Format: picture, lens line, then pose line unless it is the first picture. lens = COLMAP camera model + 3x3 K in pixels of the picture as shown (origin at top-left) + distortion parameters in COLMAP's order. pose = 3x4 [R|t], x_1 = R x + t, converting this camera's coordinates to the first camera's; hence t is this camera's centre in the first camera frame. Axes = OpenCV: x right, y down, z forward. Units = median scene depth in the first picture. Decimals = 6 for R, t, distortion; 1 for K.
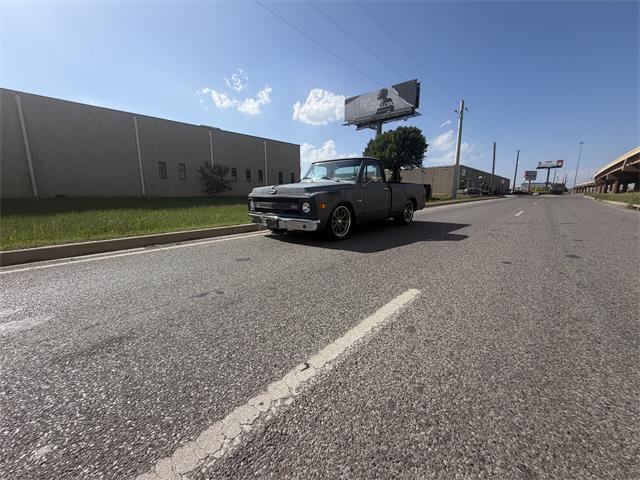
lens RADIAL K [[255.1, 0, 317.8], [0, 255.1, 238.9], [0, 0, 1]] dist [-0.000708, 0.000668]
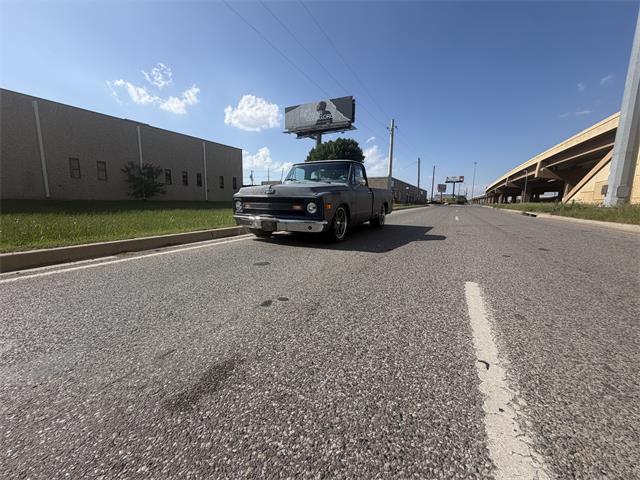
lens RADIAL K [[255.1, 0, 317.8], [0, 255.1, 238.9], [0, 0, 1]] dist [-0.000708, 0.000668]
pose [[0.970762, -0.019128, 0.239280, -0.249056], [0.025935, 0.999343, -0.025329, 0.017076], [-0.238638, 0.030794, 0.970620, 0.070162]]
